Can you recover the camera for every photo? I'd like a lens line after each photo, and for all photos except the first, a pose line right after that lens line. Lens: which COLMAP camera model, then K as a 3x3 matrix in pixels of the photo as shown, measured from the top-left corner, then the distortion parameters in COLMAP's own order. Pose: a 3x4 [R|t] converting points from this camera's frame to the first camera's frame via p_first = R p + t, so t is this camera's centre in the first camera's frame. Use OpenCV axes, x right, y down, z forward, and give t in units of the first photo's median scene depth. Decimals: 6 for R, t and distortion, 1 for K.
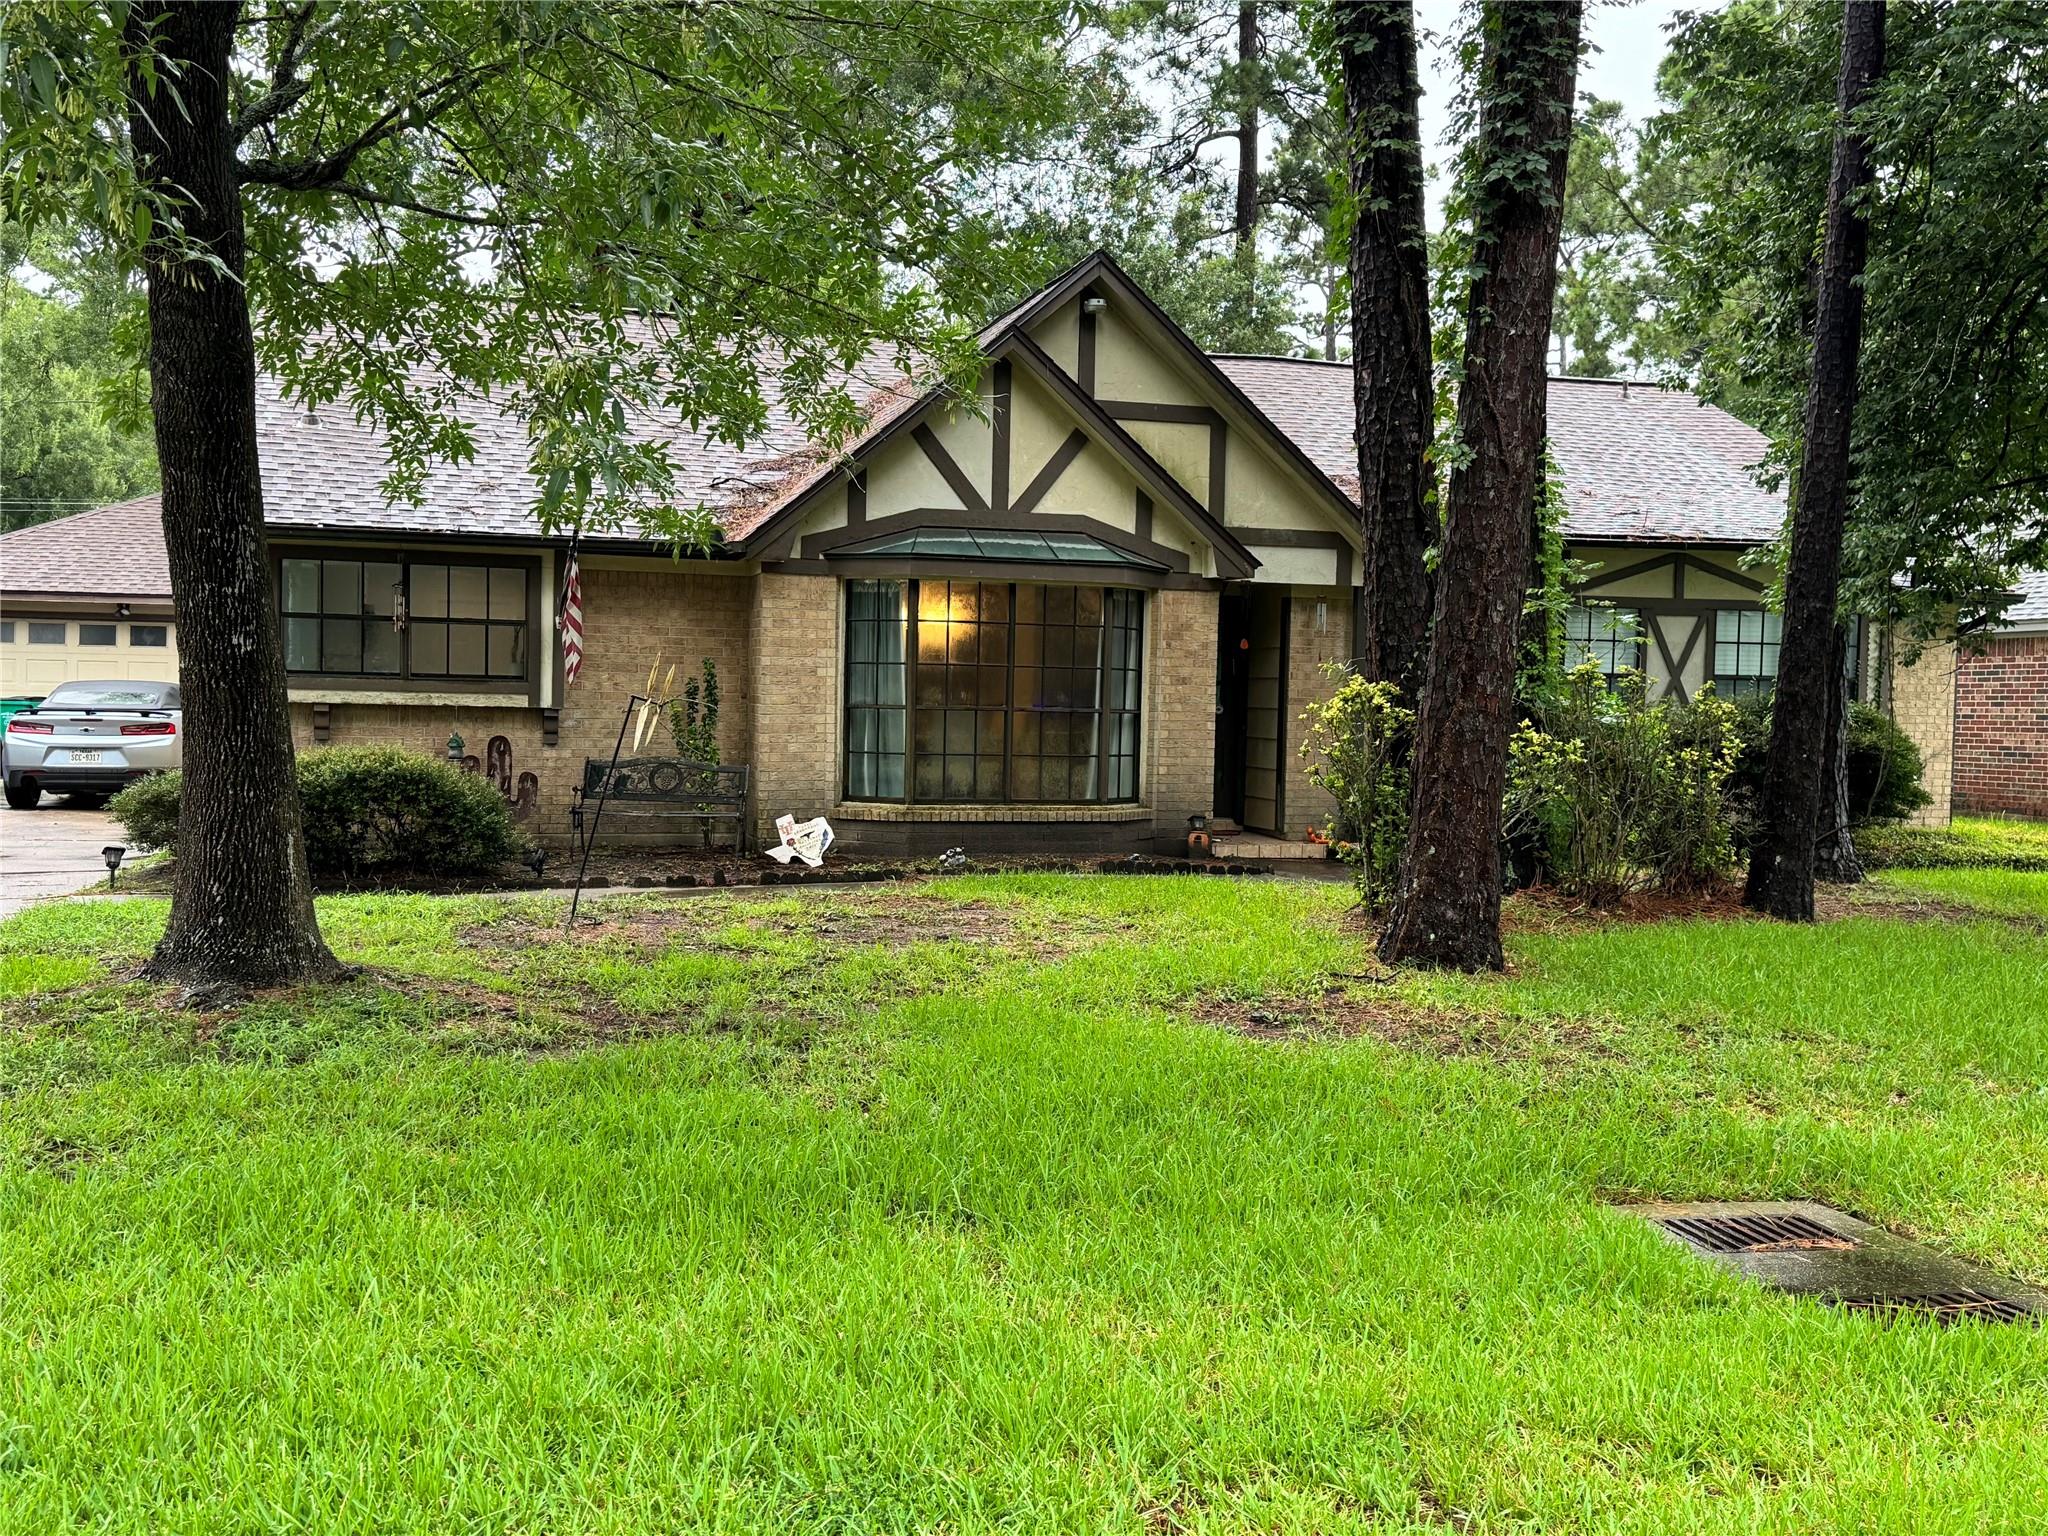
lens RADIAL K [[2004.4, 0, 1012.0], [0, 2004.4, 762.5], [0, 0, 1]] dist [0.090325, 0.000000]
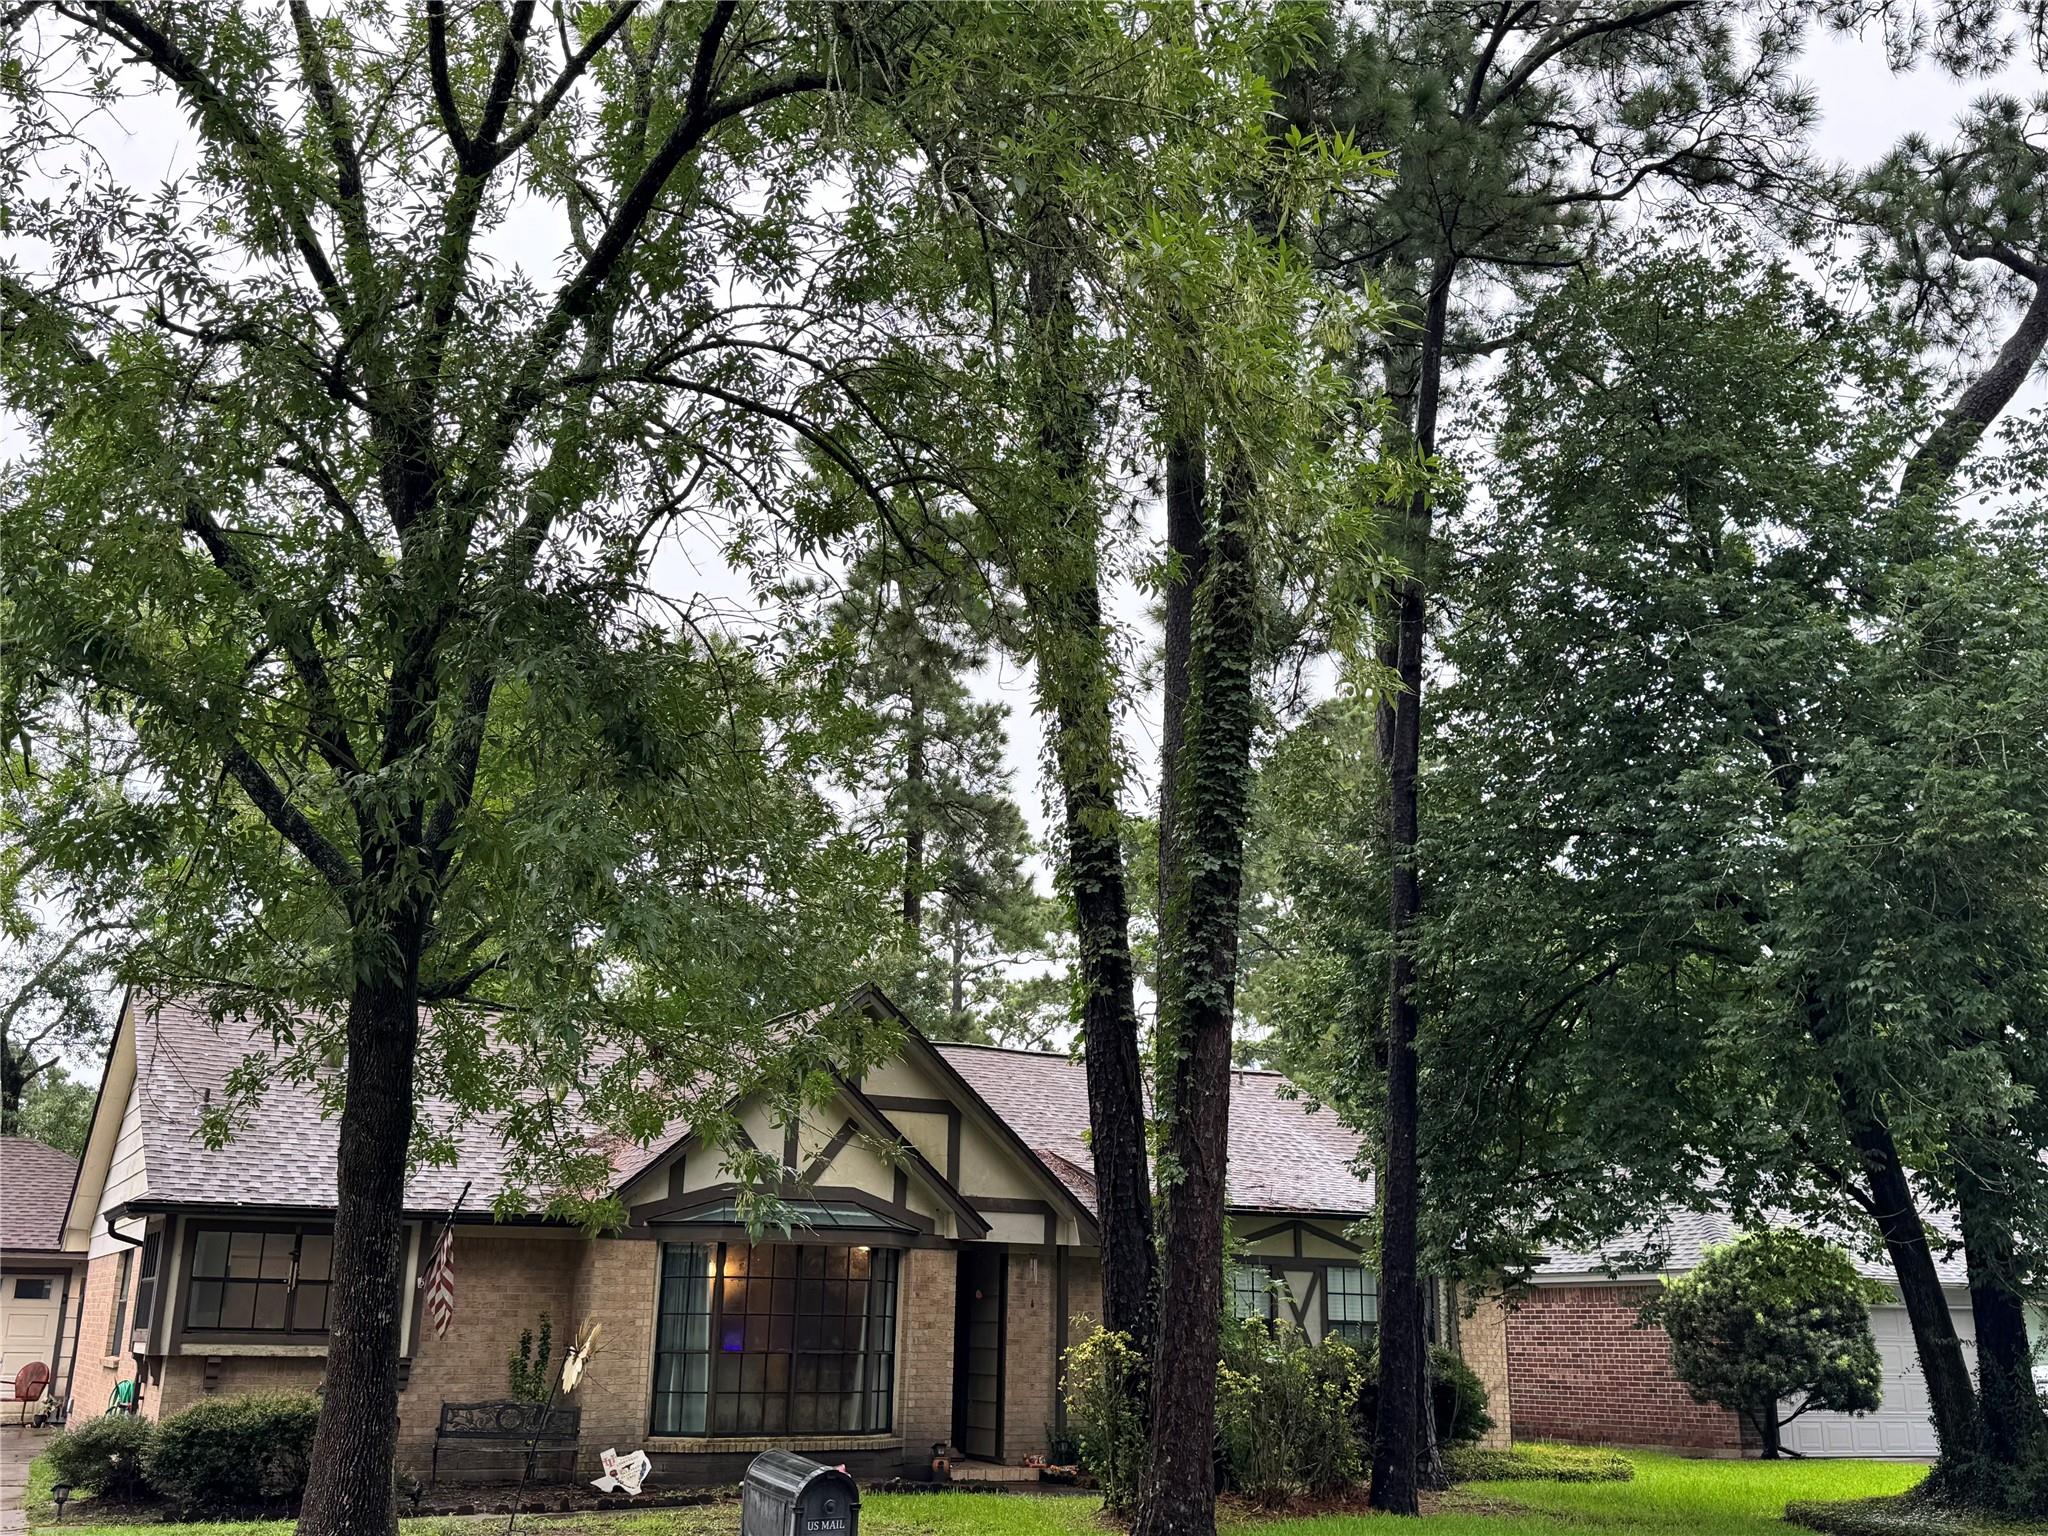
lens RADIAL K [[2004.4, 0, 1031.5], [0, 2004.4, 758.1], [0, 0, 1]] dist [0.090325, 0.000000]
pose [[0.979310, 0.052506, 0.195434, -0.116305], [0.009175, 0.953240, -0.302075, 0.002109], [-0.202156, 0.297618, 0.933036, -0.281480]]
